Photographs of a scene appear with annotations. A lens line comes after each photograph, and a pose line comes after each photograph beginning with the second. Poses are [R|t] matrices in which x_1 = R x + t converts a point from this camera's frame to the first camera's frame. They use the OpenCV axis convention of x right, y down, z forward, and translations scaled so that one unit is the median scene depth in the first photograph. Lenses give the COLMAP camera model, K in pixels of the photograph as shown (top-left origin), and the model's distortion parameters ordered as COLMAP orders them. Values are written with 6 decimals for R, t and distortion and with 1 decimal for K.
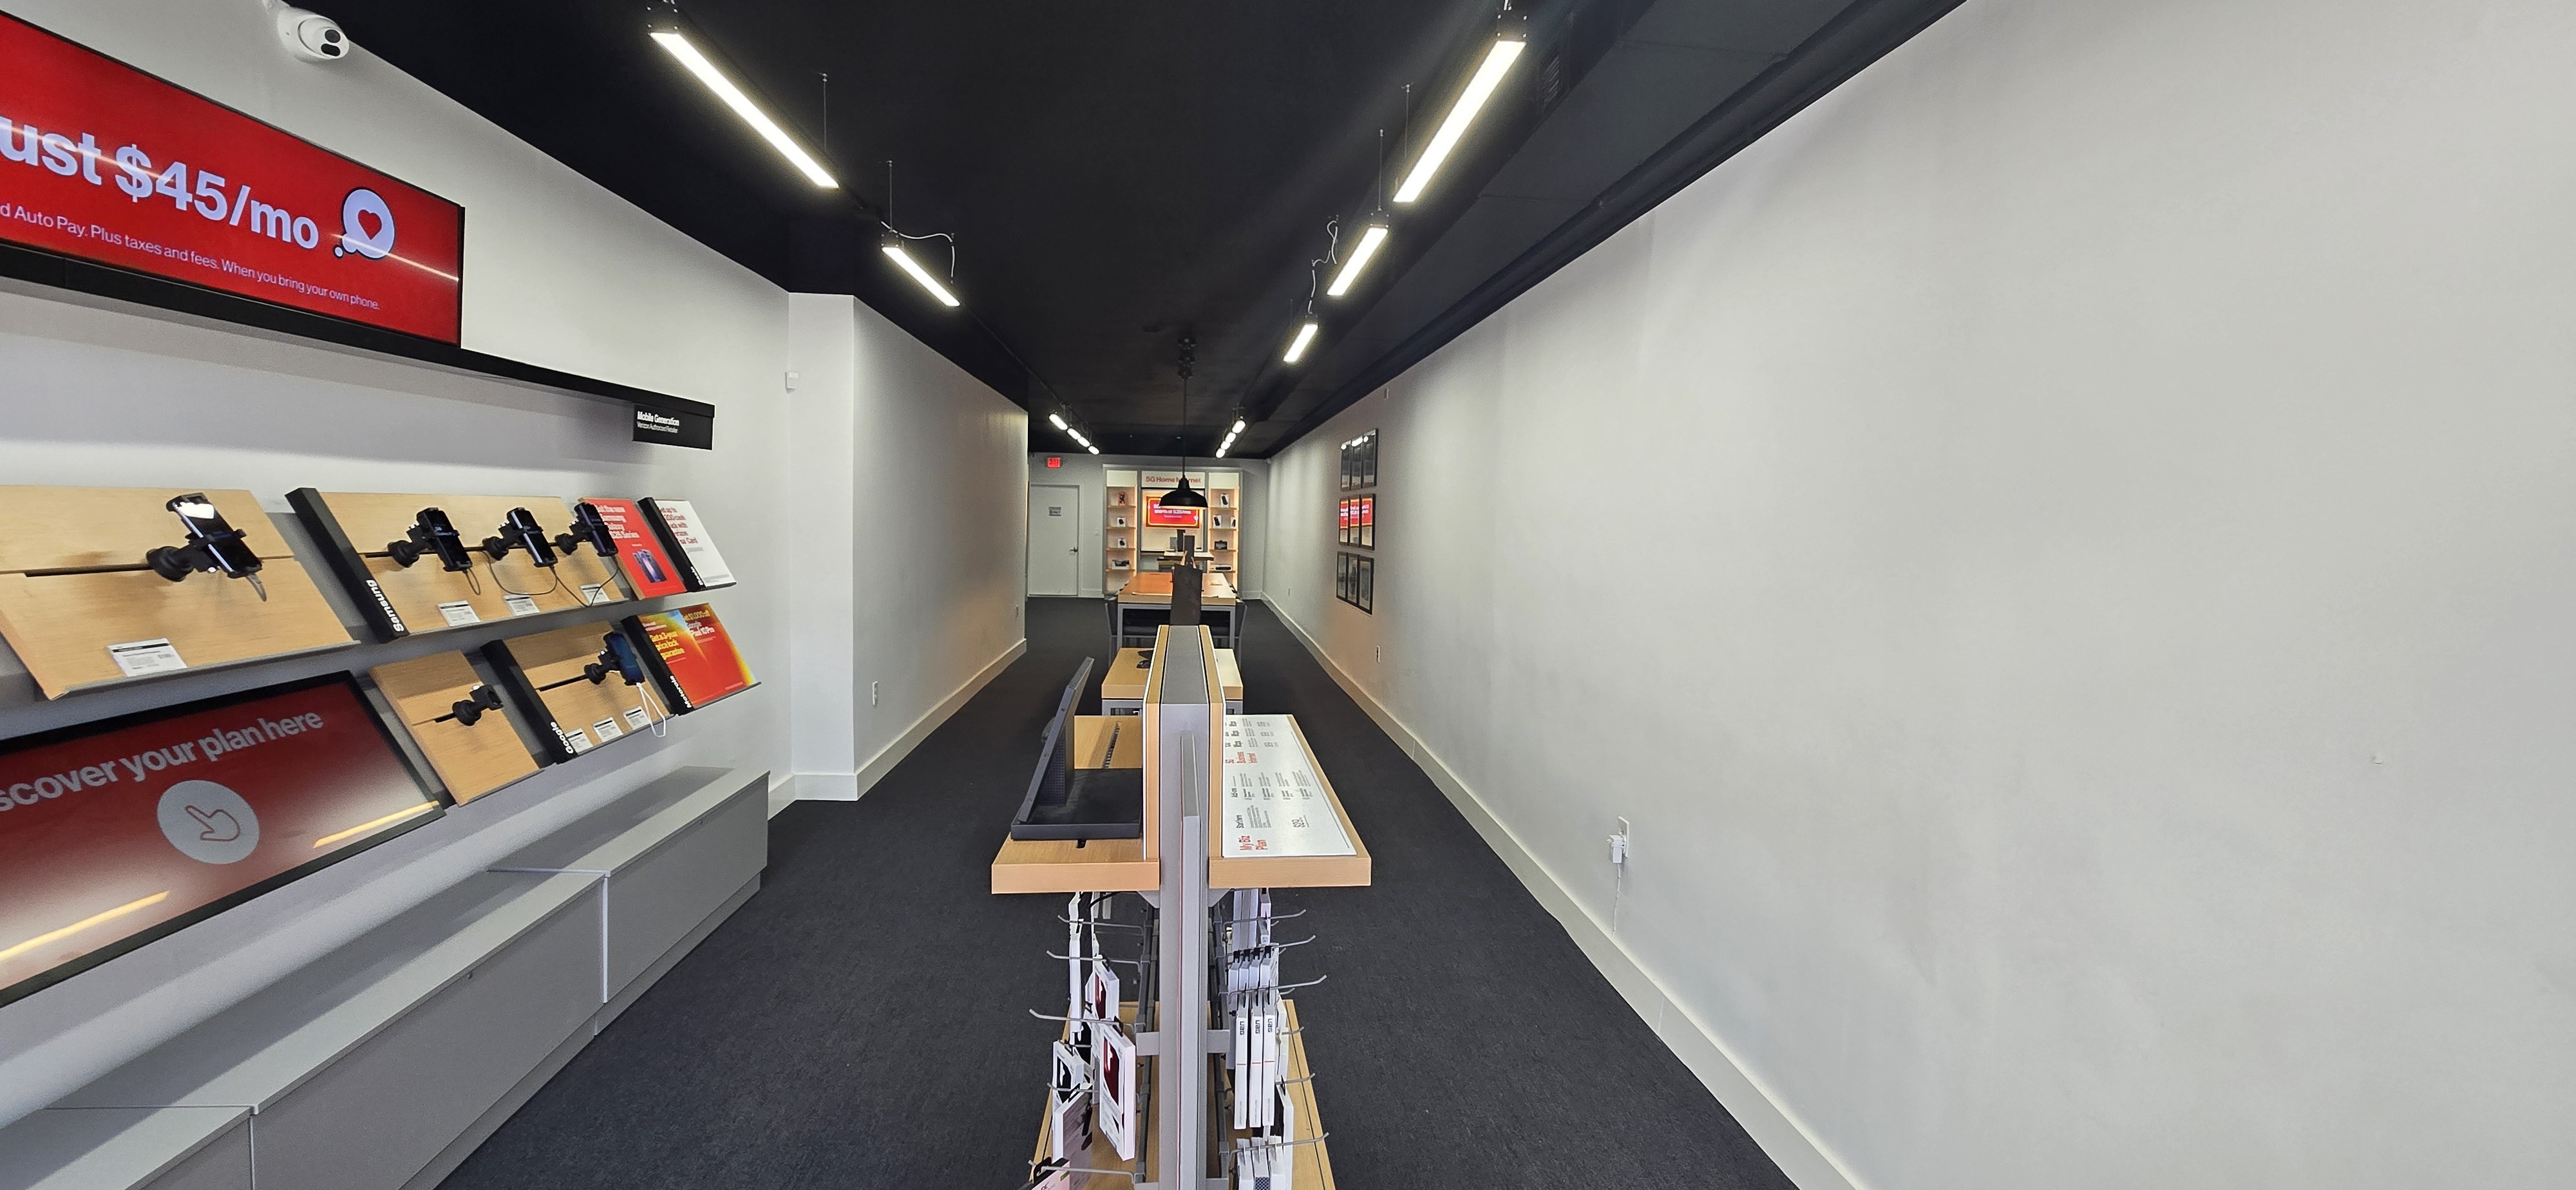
lens RADIAL K [[1057.9, 0, 1291.7], [0, 1057.9, 603.9], [0, 0, 1]] dist [-0.012219, 0.000741]
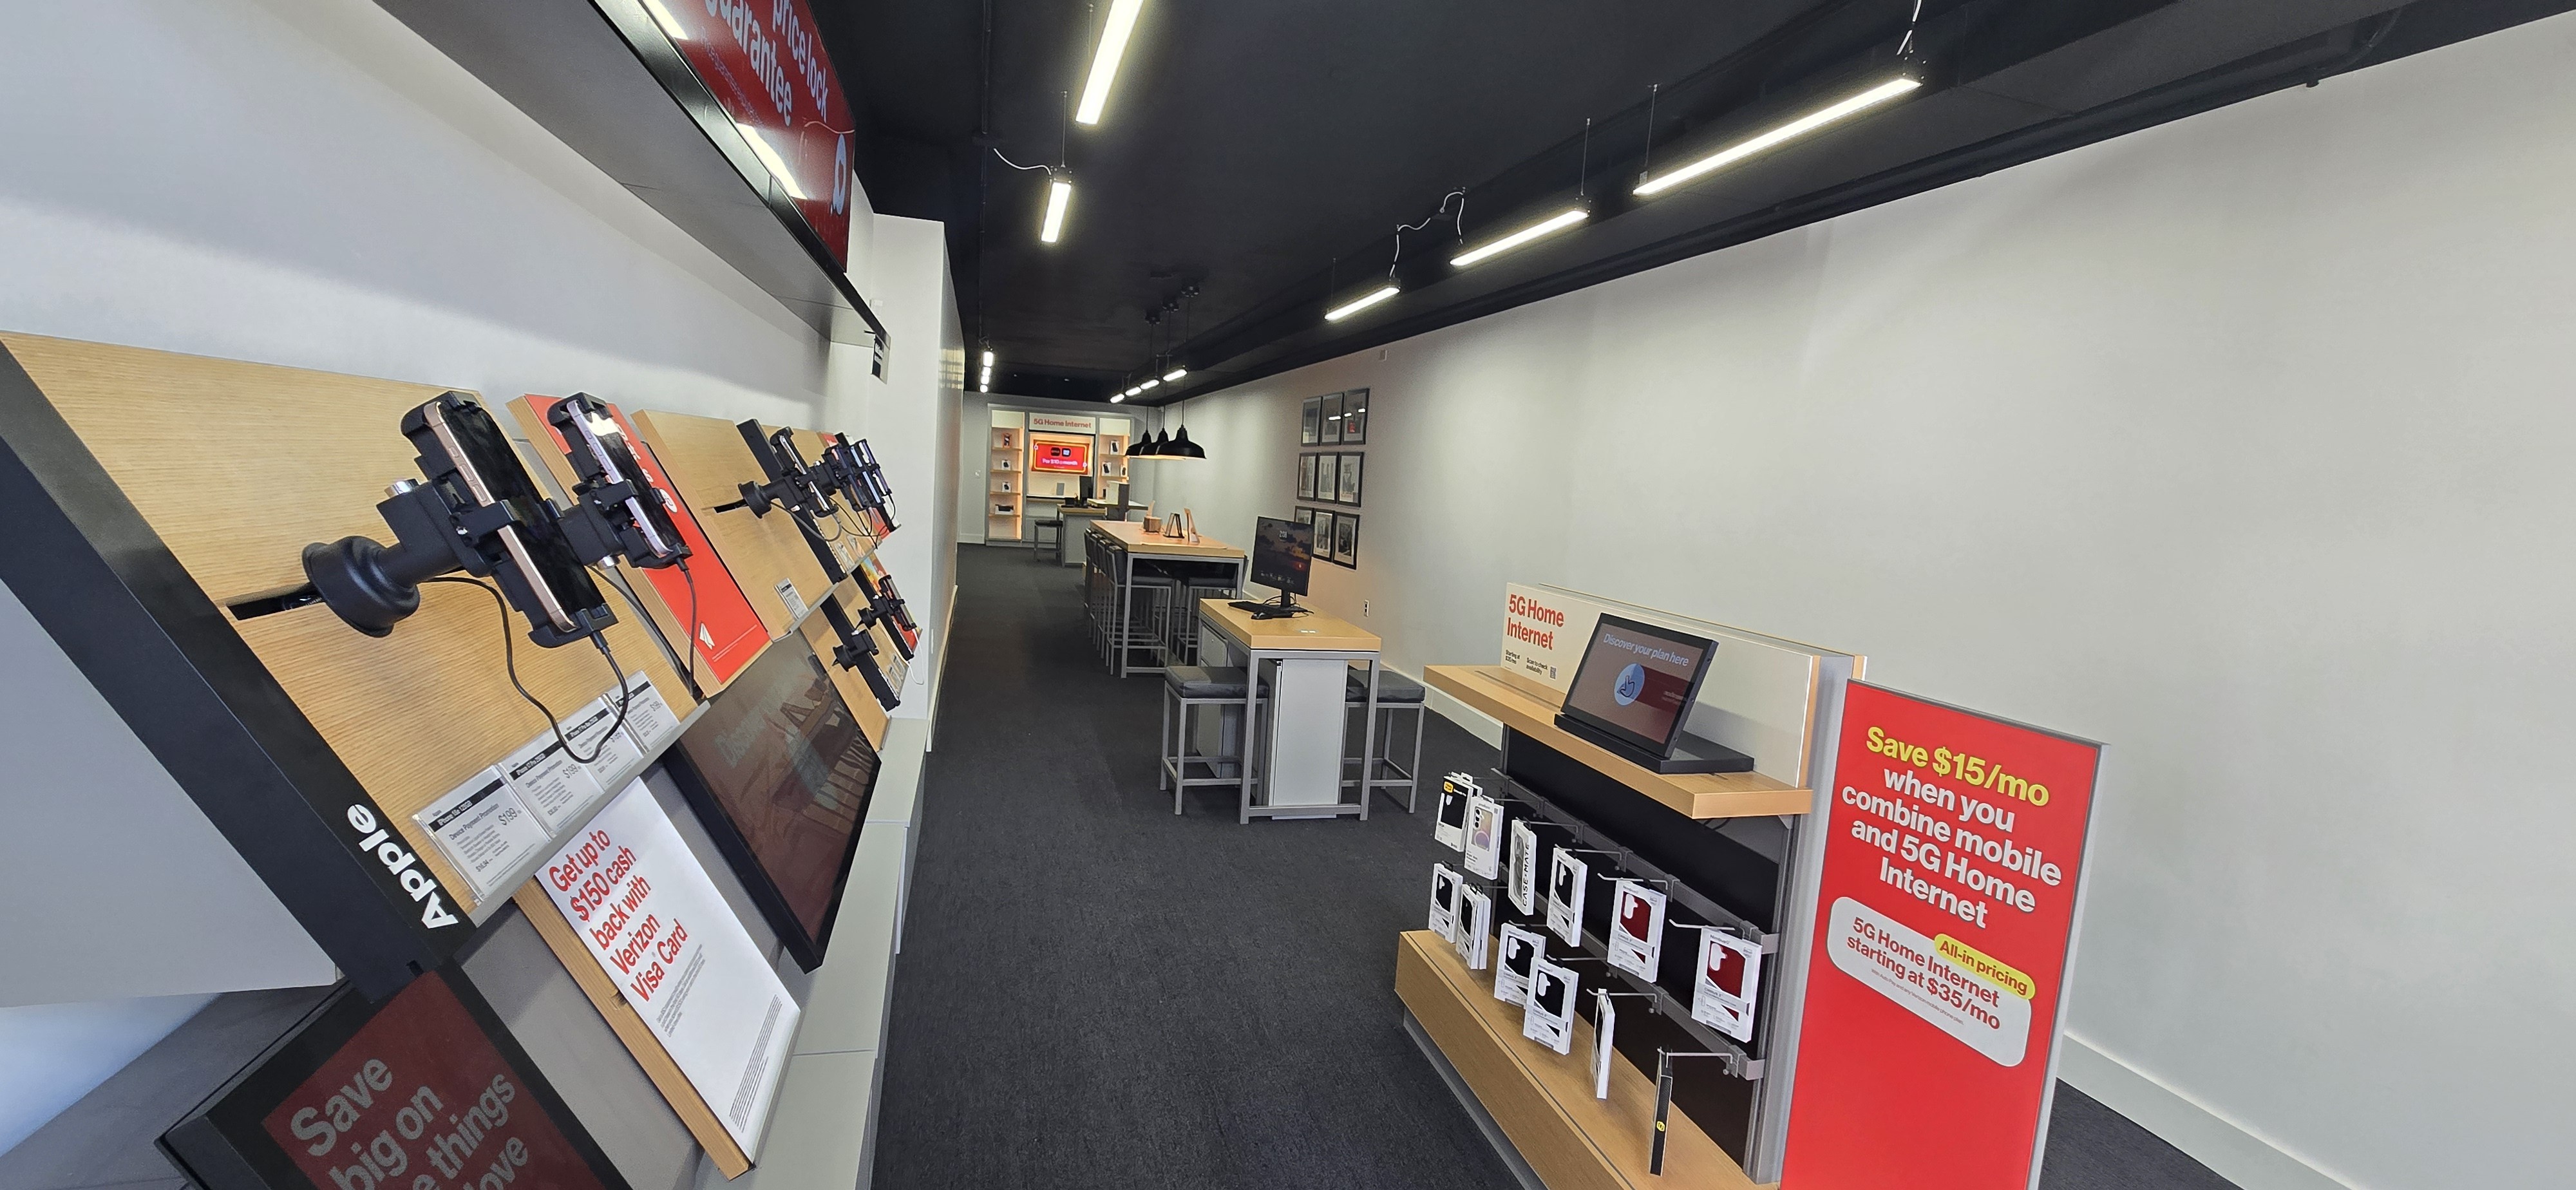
lens RADIAL K [[1057.9, 0, 1312.7], [0, 1057.9, 610.2], [0, 0, 1]] dist [-0.012219, 0.000741]
pose [[0.982415, 0.016747, 0.185958, -0.445949], [-0.026307, 0.998449, 0.049060, -0.000100], [-0.184848, -0.053090, 0.981332, -0.021970]]
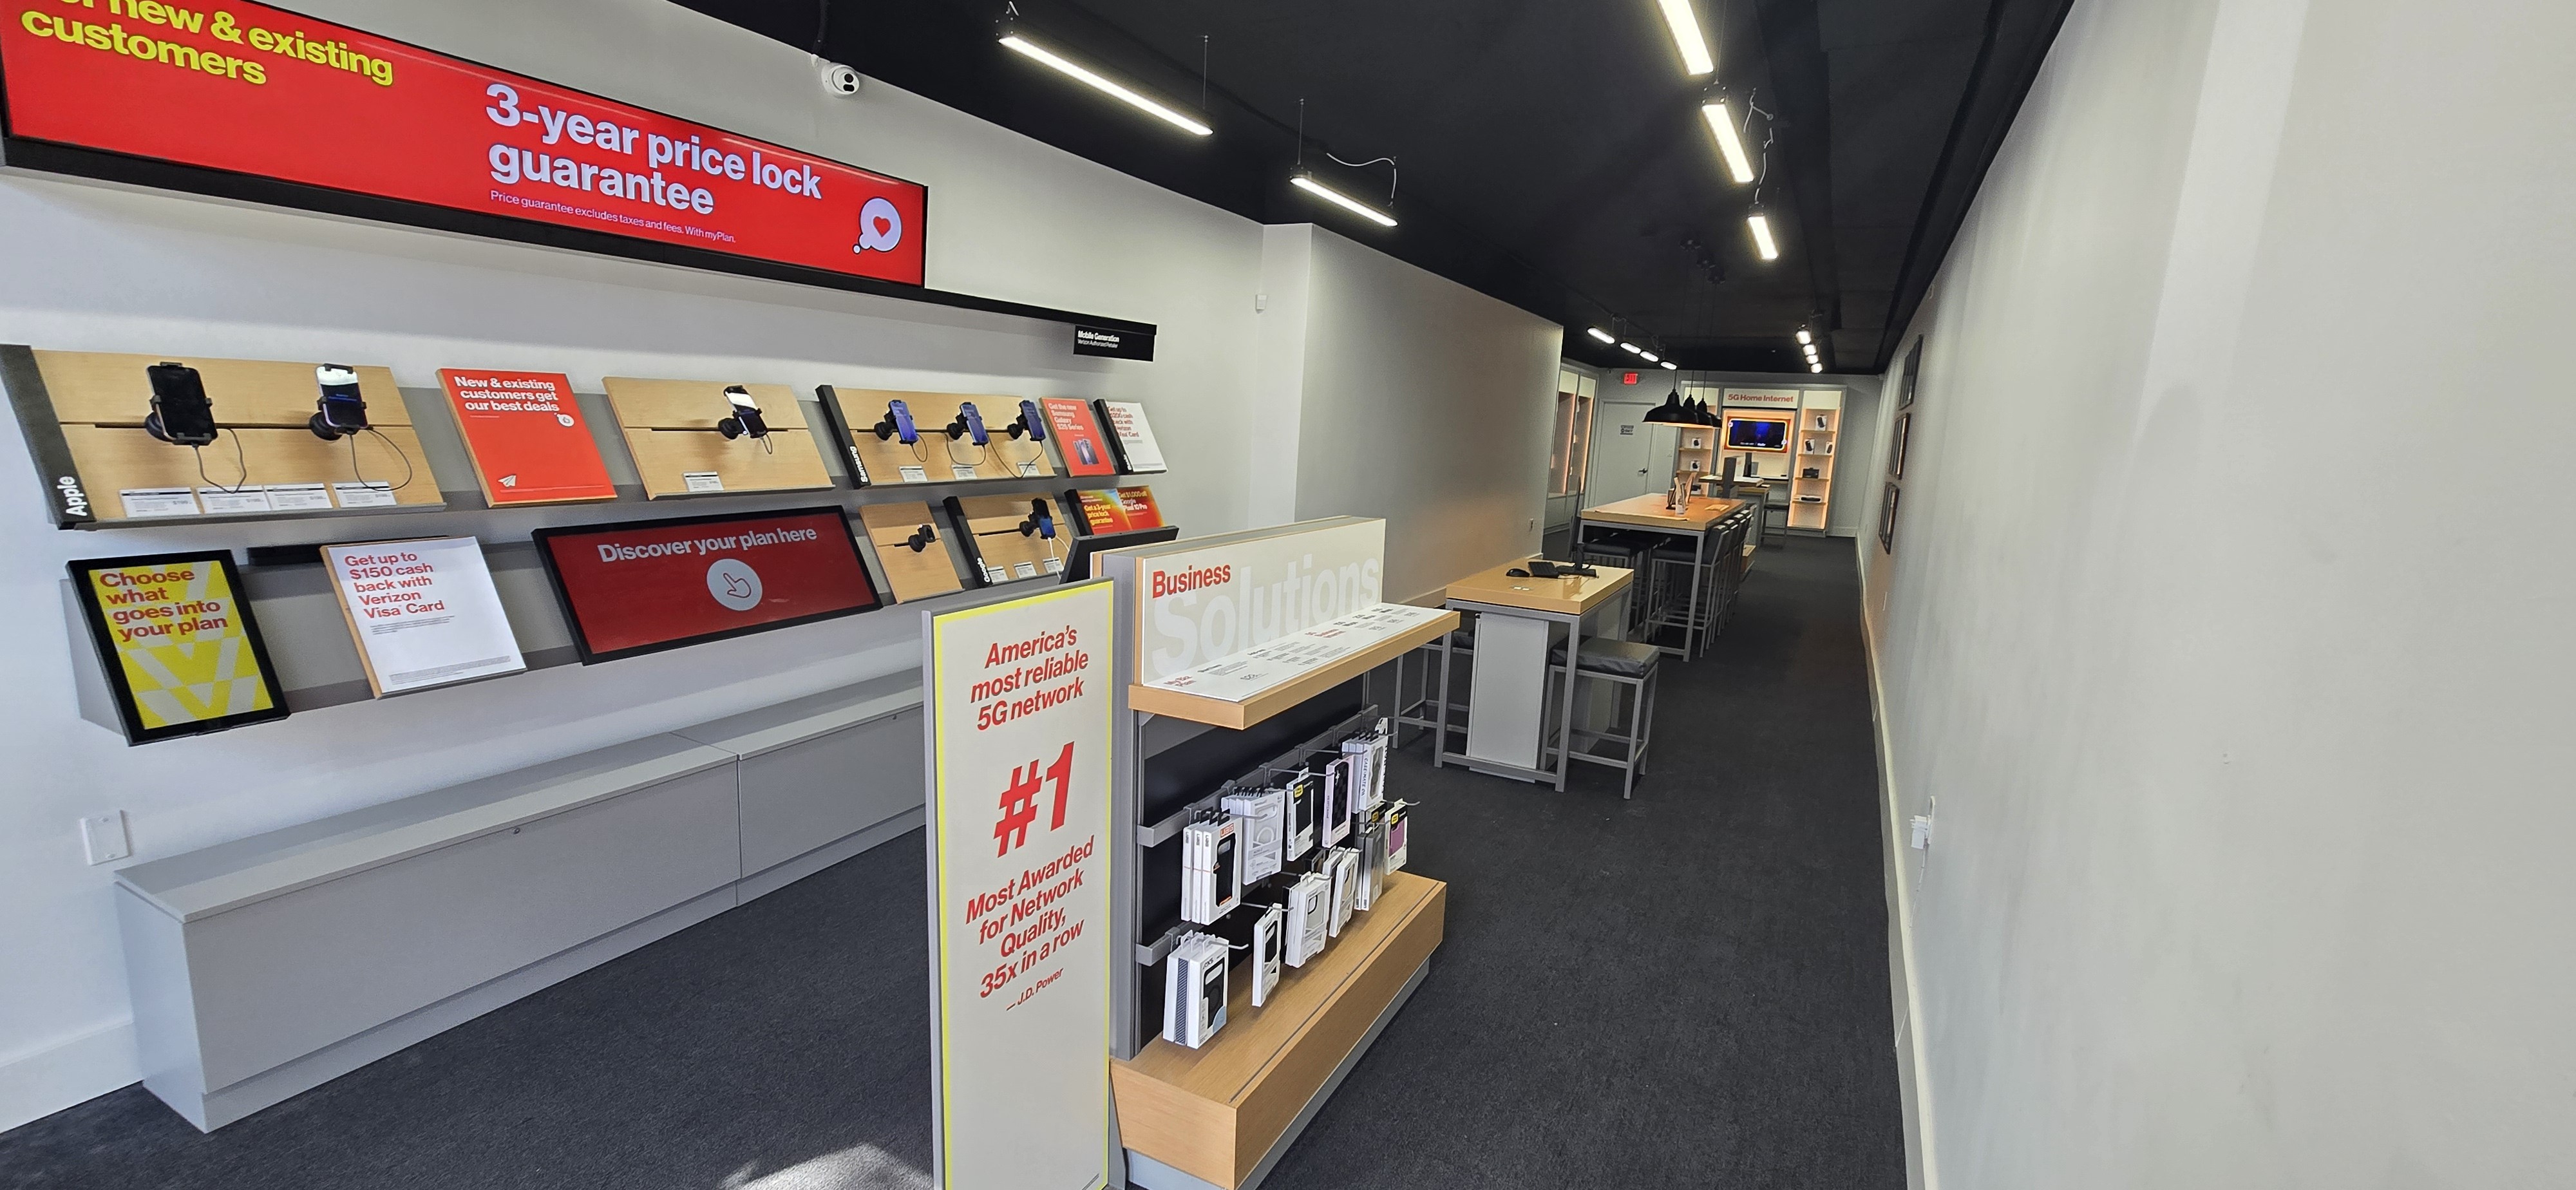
lens RADIAL K [[1057.9, 0, 1278.4], [0, 1057.9, 606.4], [0, 0, 1]] dist [-0.012219, 0.000741]
pose [[0.834522, 0.113277, -0.539204, 0.360891], [-0.071589, 0.992634, 0.097737, 0.009831], [0.546304, -0.042963, 0.836485, 0.036230]]
